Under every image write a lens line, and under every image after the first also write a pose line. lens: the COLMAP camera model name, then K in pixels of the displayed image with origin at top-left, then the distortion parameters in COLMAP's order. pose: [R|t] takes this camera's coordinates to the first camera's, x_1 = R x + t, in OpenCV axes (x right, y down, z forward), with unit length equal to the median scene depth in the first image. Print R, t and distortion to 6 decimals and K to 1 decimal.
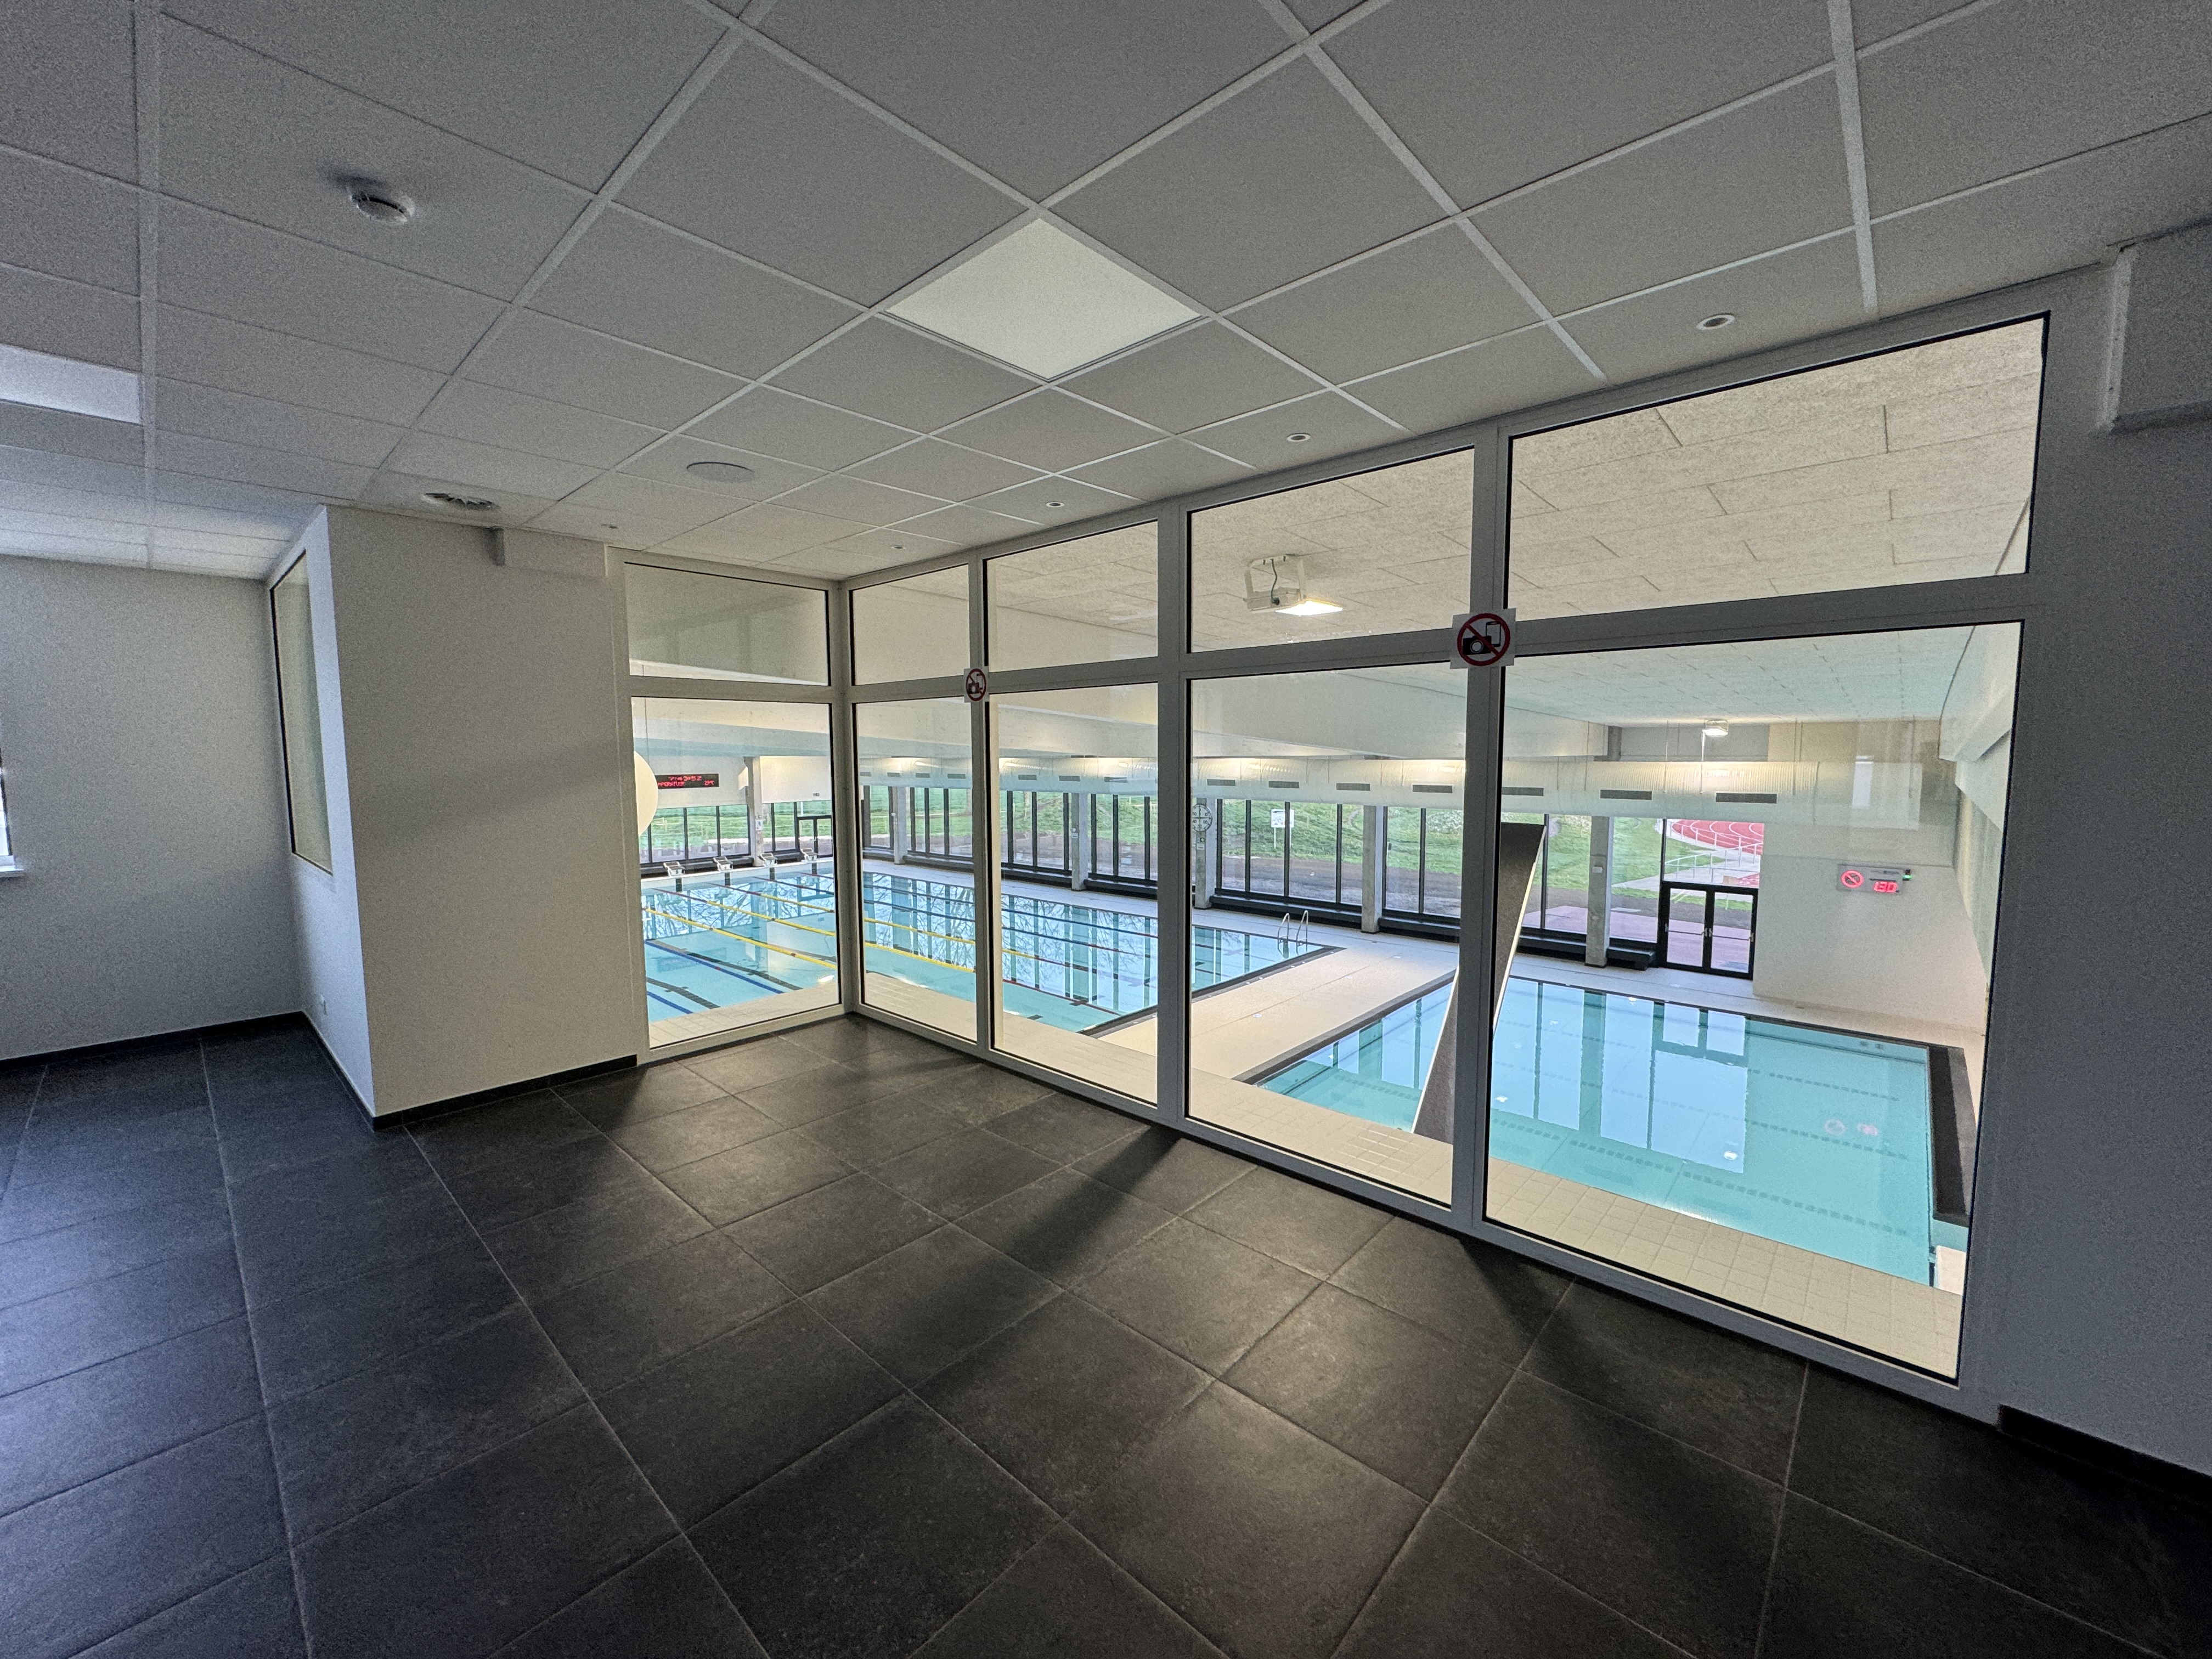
lens RADIAL K [[875.7, 0, 1124.9], [0, 875.7, 831.4], [0, 0, 1]] dist [-0.000217, -0.000064]
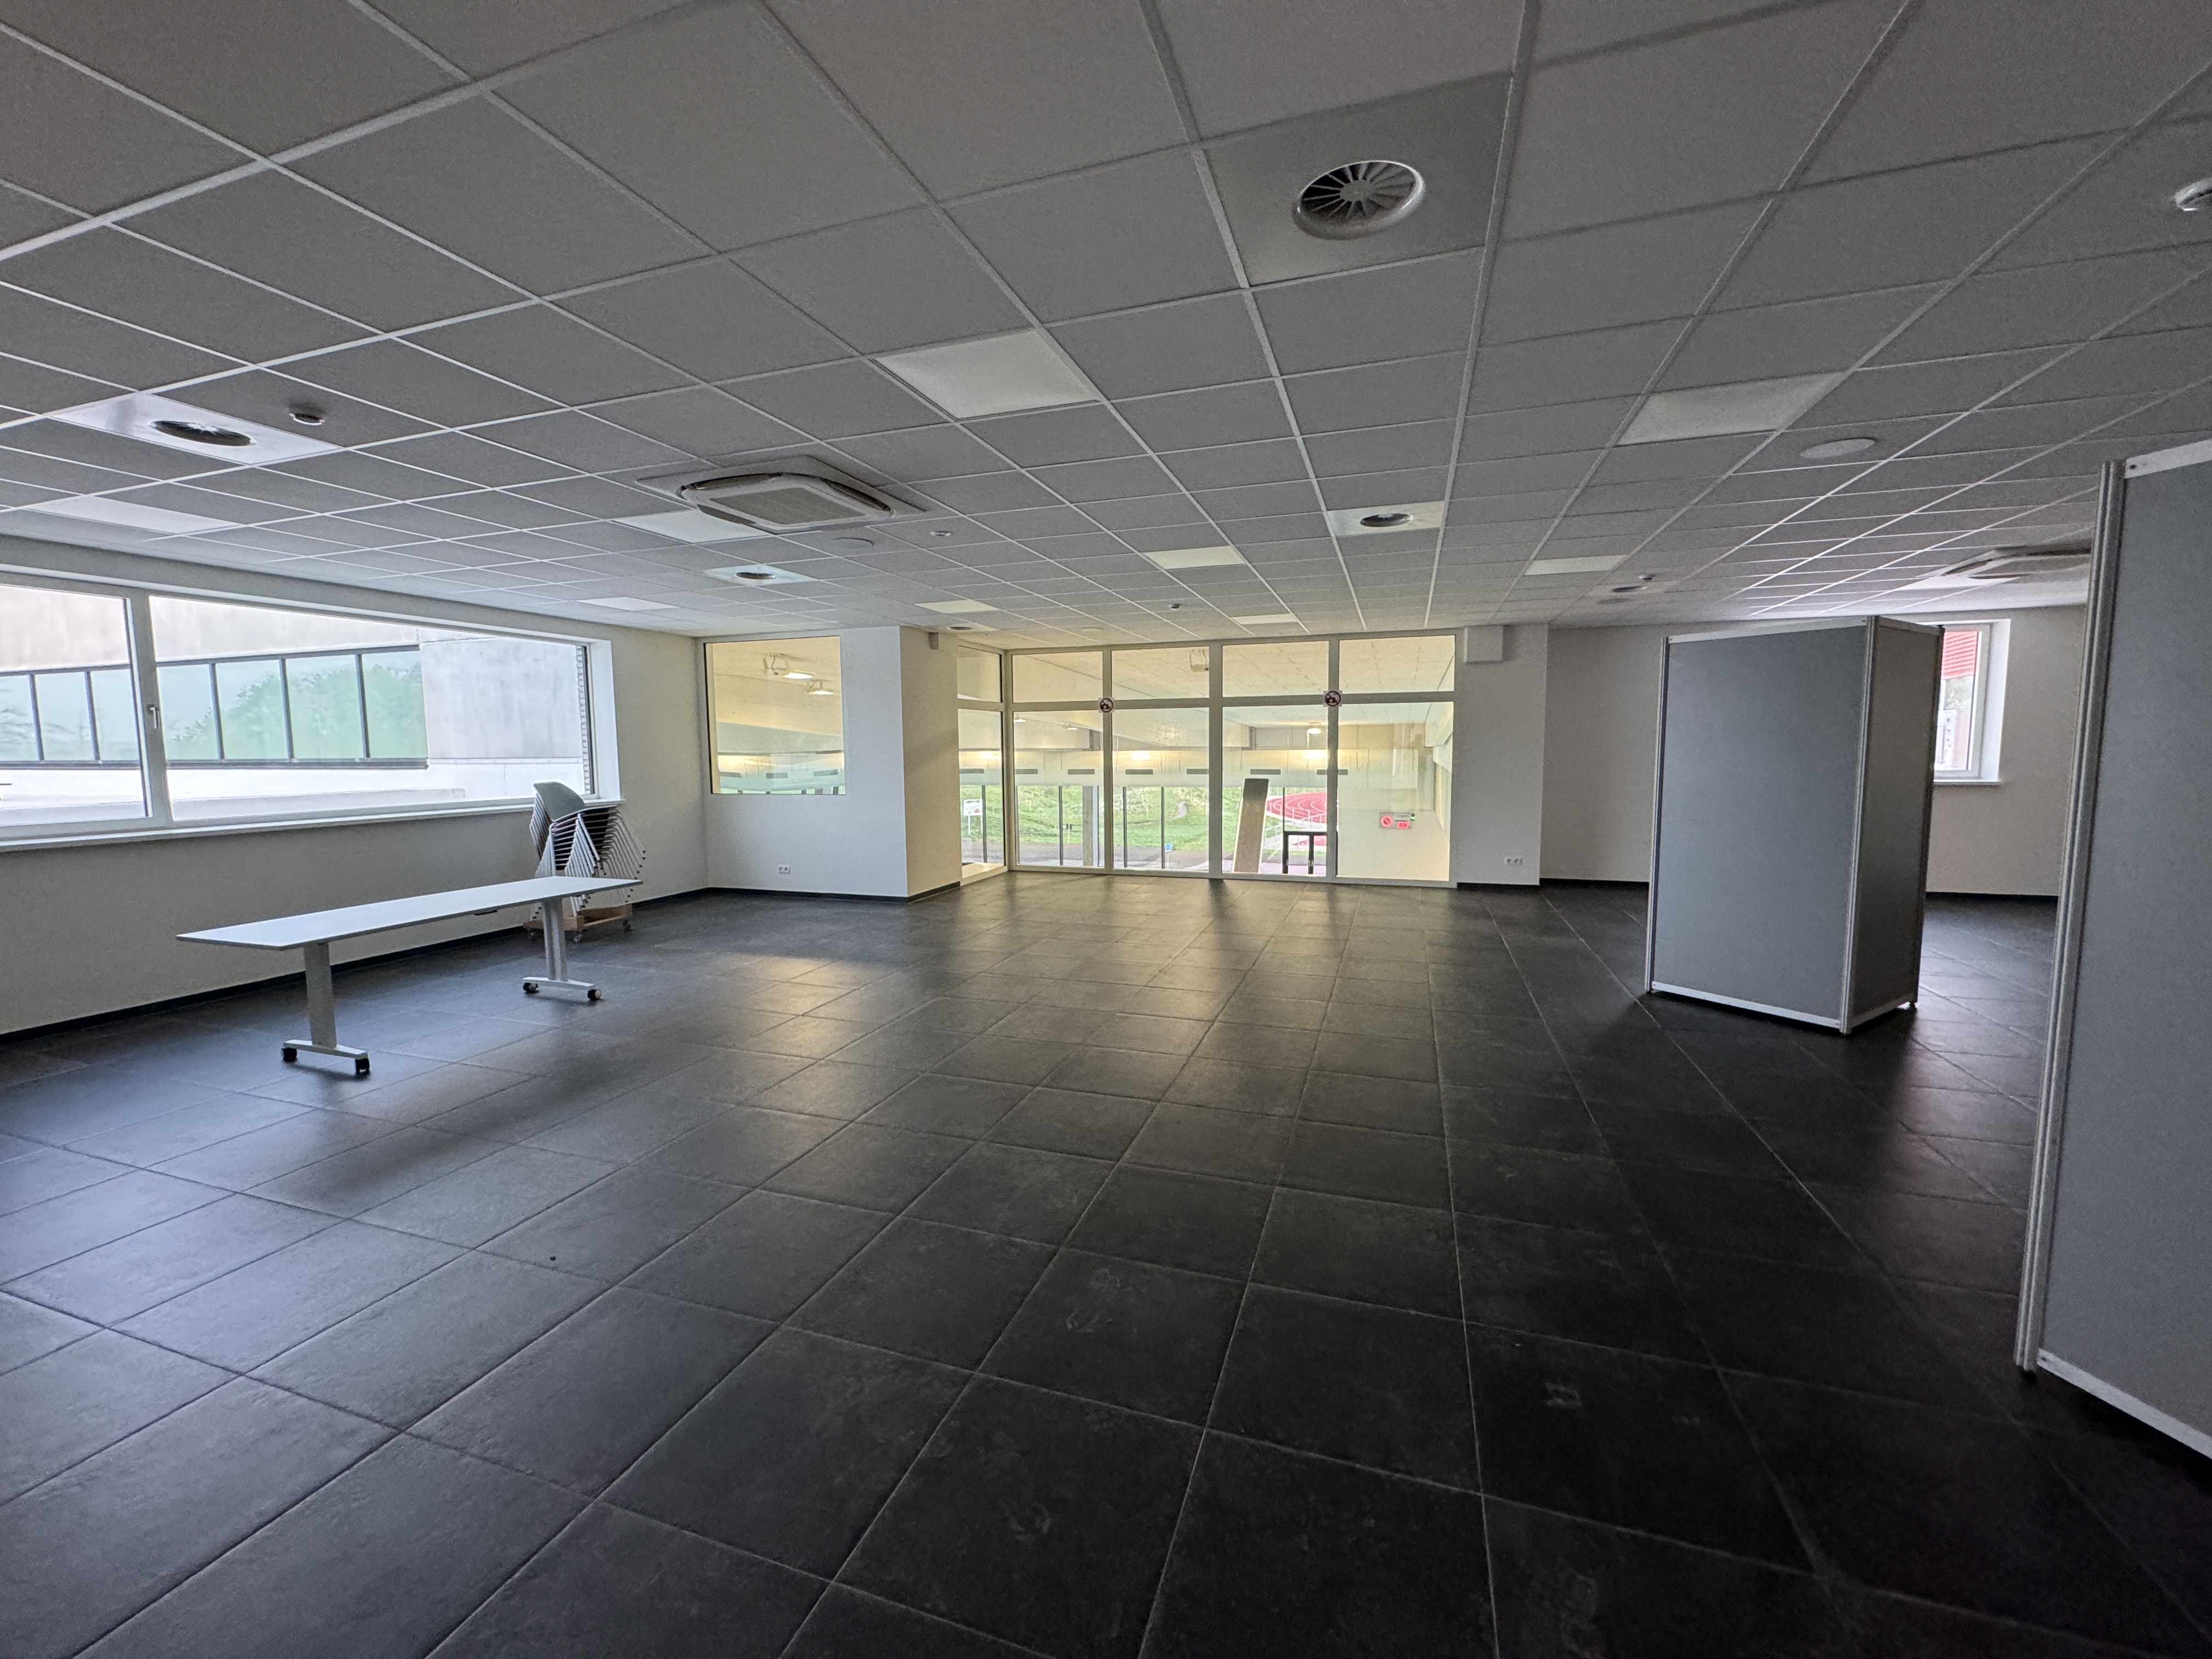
lens RADIAL K [[882.5, 0, 1118.2], [0, 882.5, 826.2], [0, 0, 1]] dist [-0.000855, -0.000271]
pose [[0.911908, -0.041033, 0.408339, -1.055984], [0.043903, 0.999033, 0.002346, 0.136318], [-0.408041, 0.015788, 0.912827, -1.055664]]
